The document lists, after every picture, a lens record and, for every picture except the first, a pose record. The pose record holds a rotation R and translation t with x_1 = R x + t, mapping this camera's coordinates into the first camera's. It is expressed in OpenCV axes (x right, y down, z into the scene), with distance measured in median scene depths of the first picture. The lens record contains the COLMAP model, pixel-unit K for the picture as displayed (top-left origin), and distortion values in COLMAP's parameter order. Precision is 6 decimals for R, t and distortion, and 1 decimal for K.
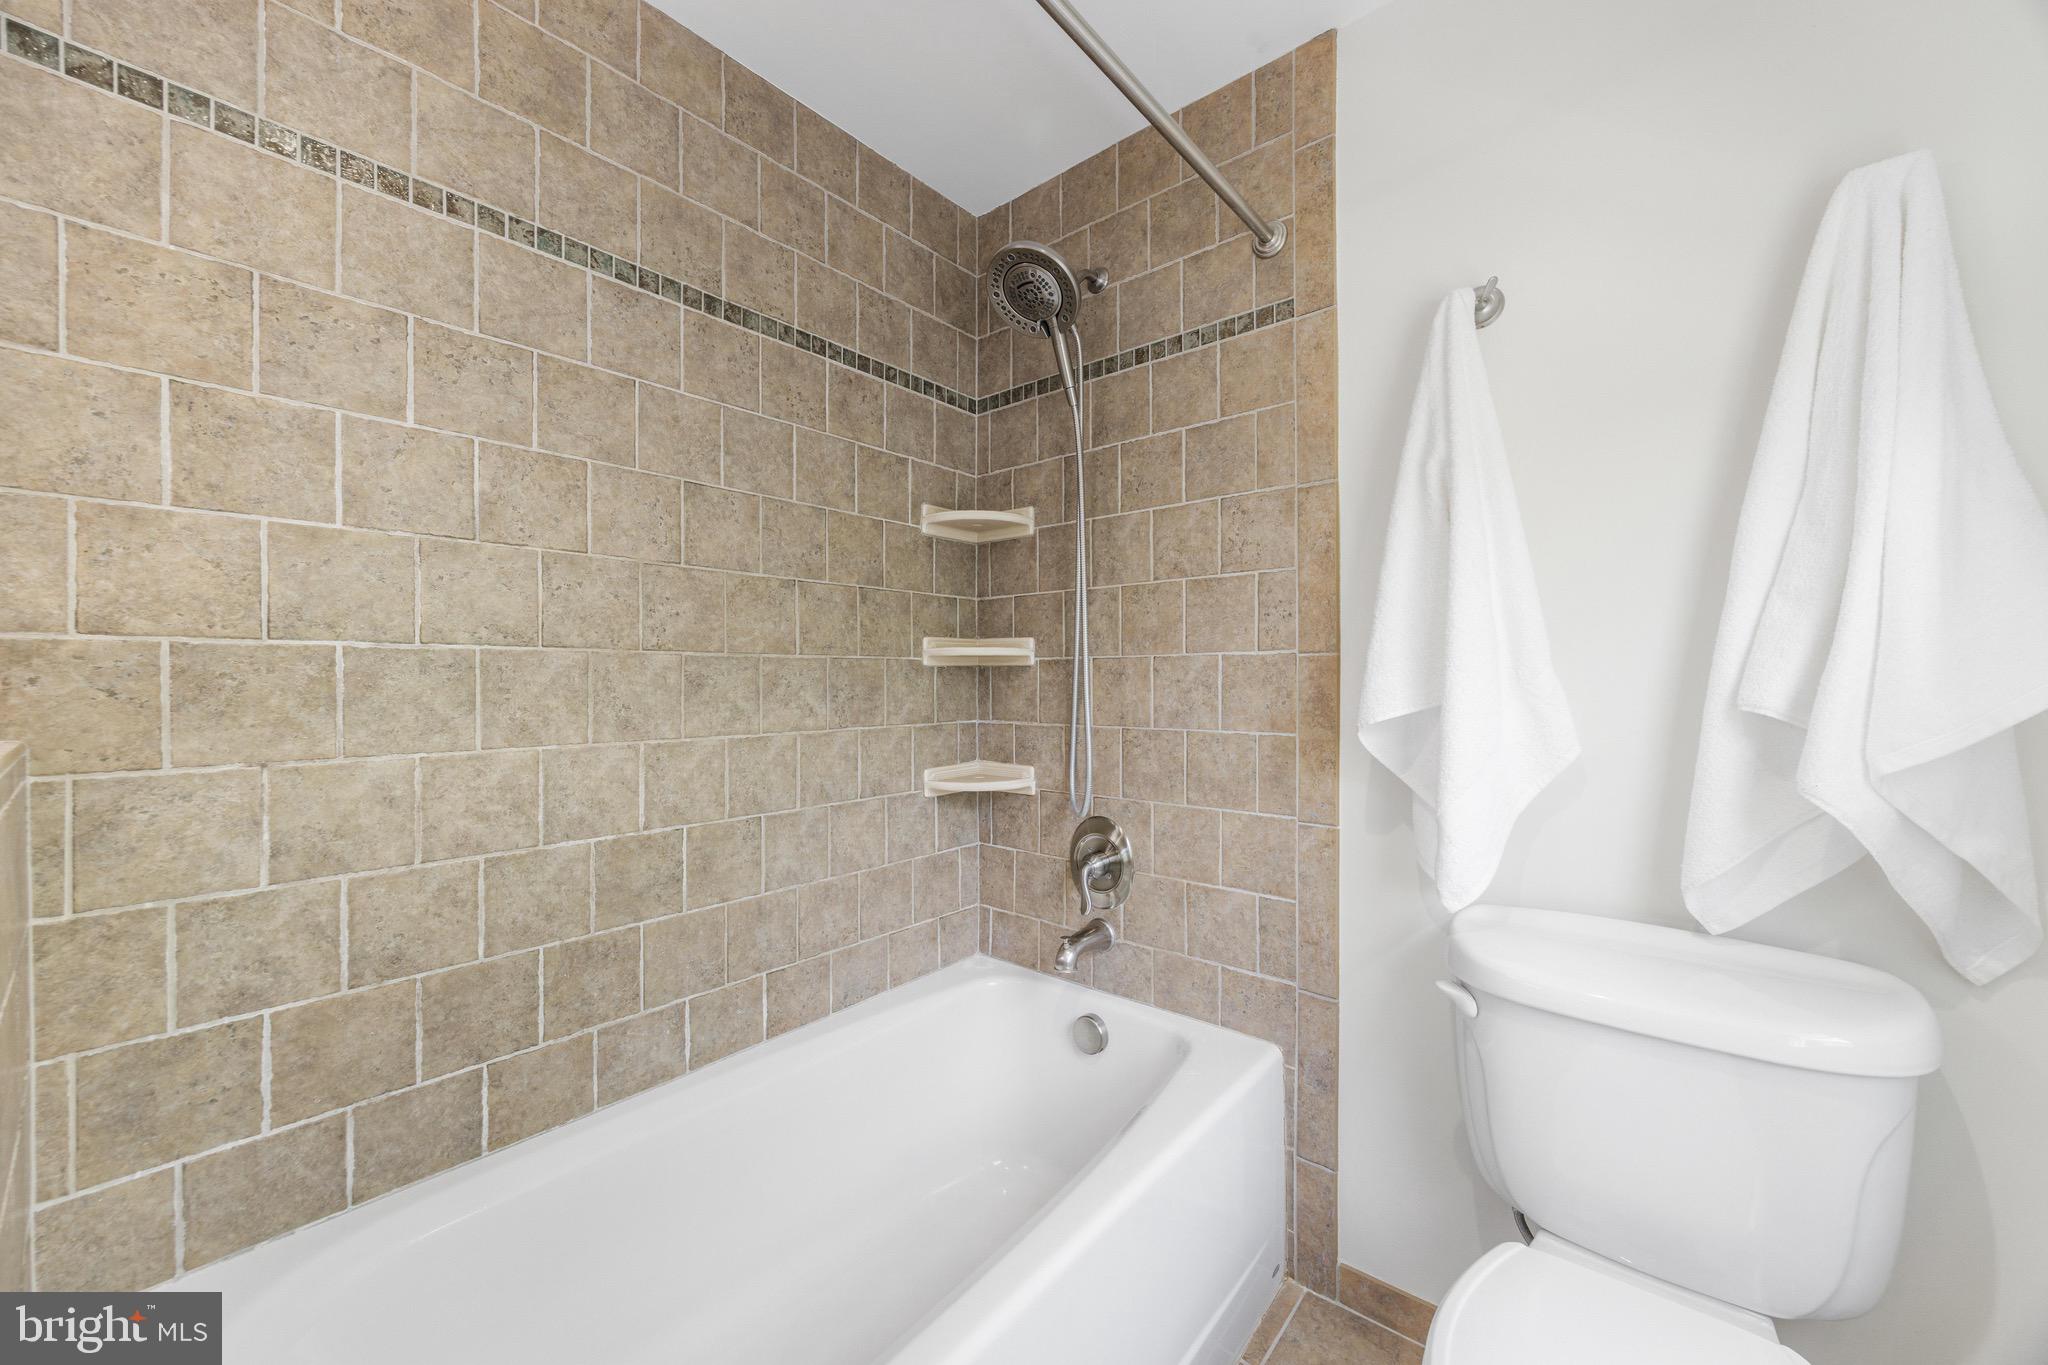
lens RADIAL K [[792.8, 0, 1021.7], [0, 792.8, 683.6], [0, 0, 1]] dist [-0.002084, 0.000024]
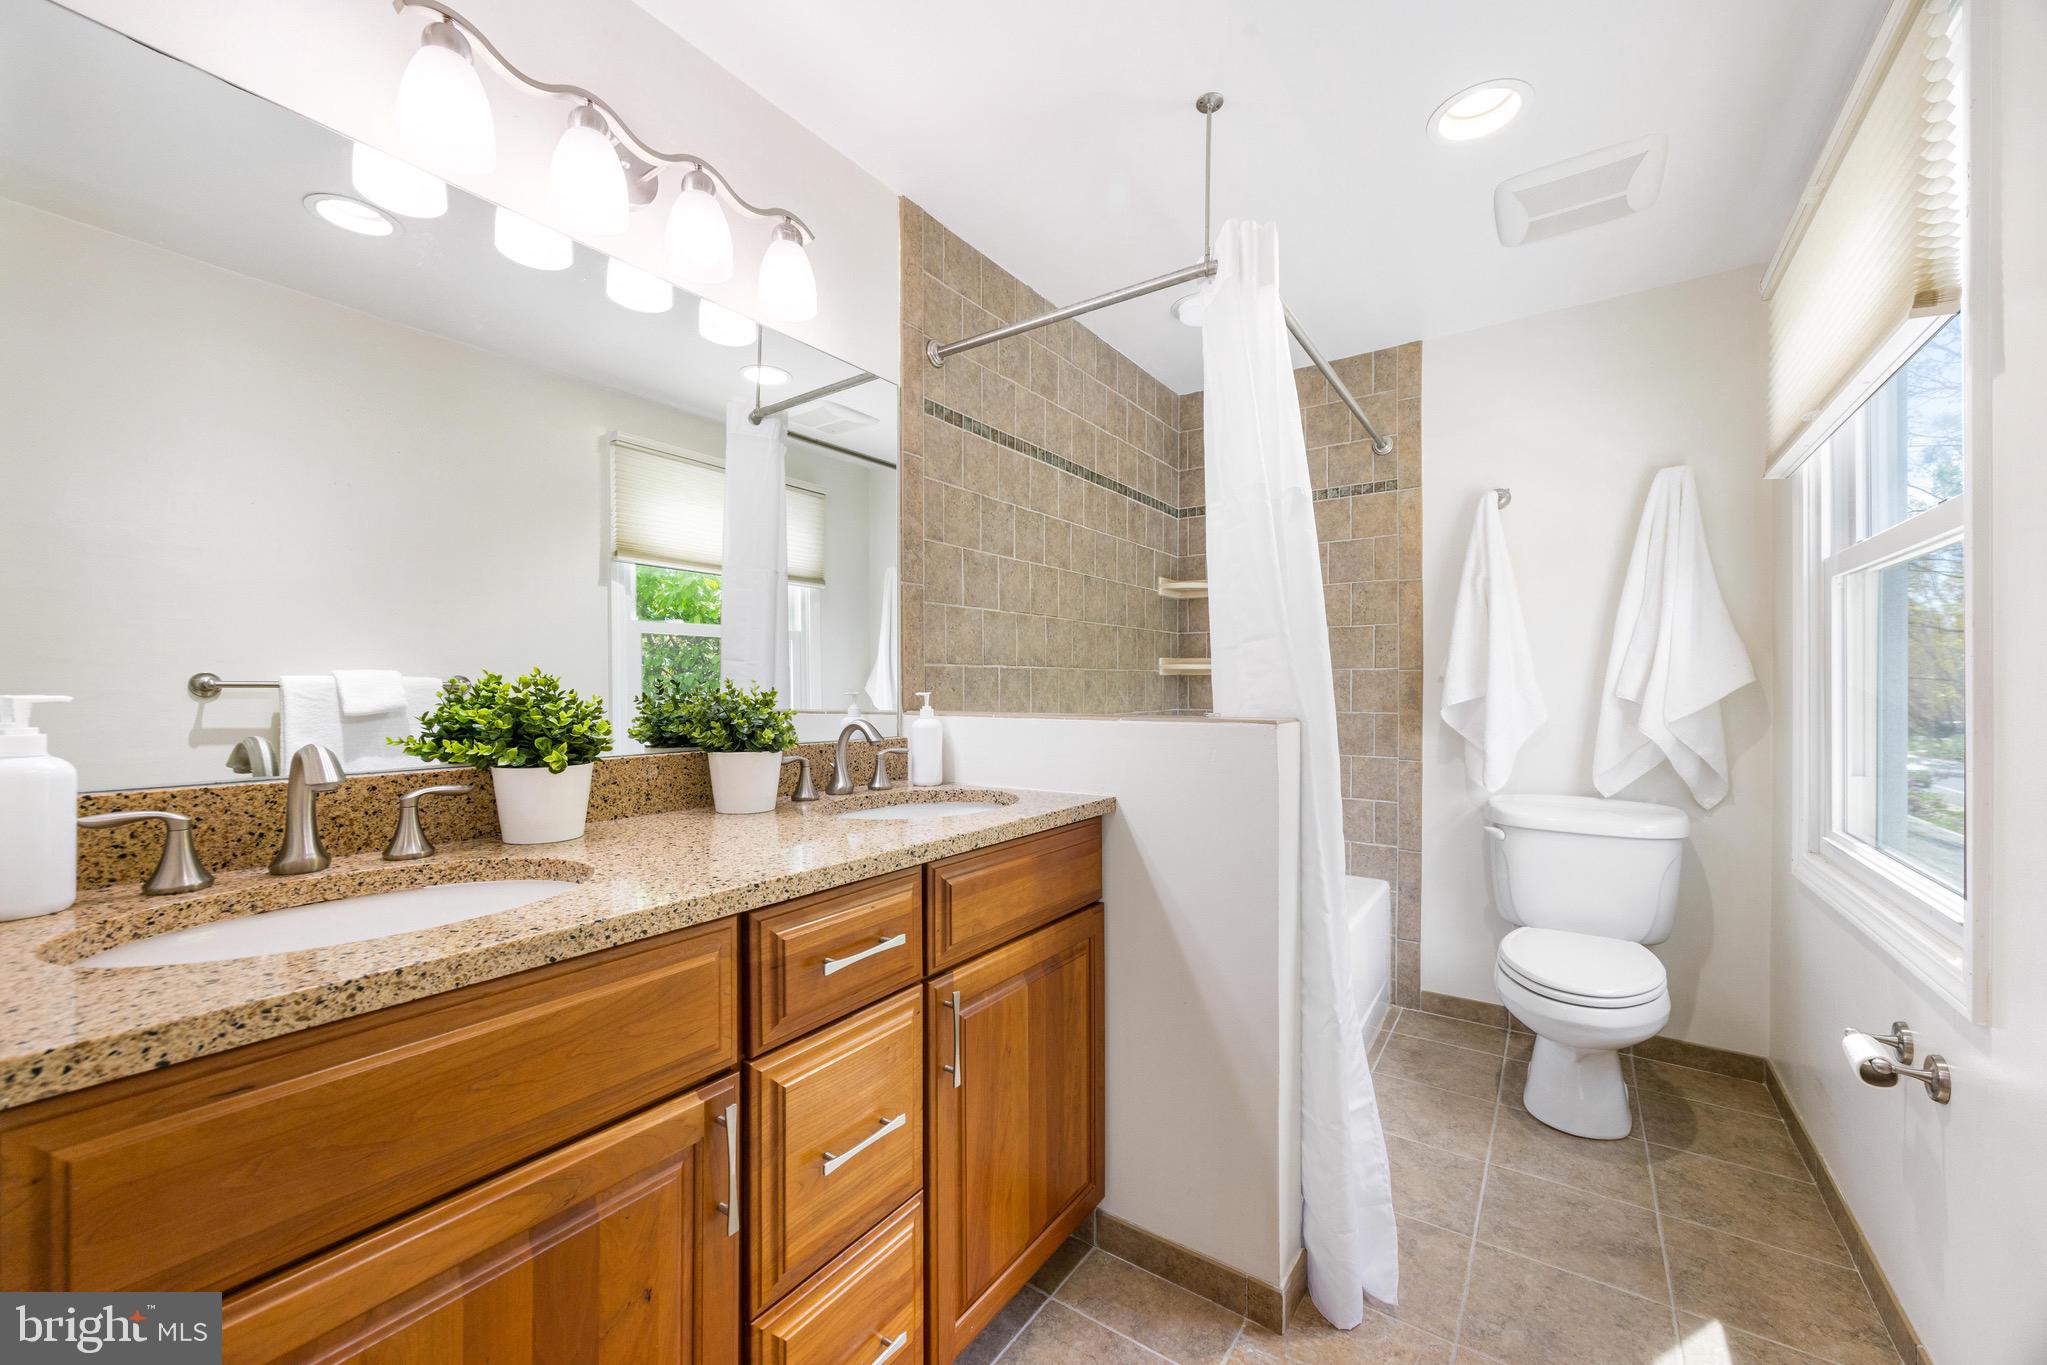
lens RADIAL K [[792.4, 0, 1025.3], [0, 792.4, 692.3], [0, 0, 1]] dist [-0.002084, 0.000024]
pose [[0.995849, -0.000560, 0.091024, -0.721149], [-0.000049, 0.999978, 0.006691, 0.002504], [-0.091026, -0.006668, 0.995826, -0.805708]]
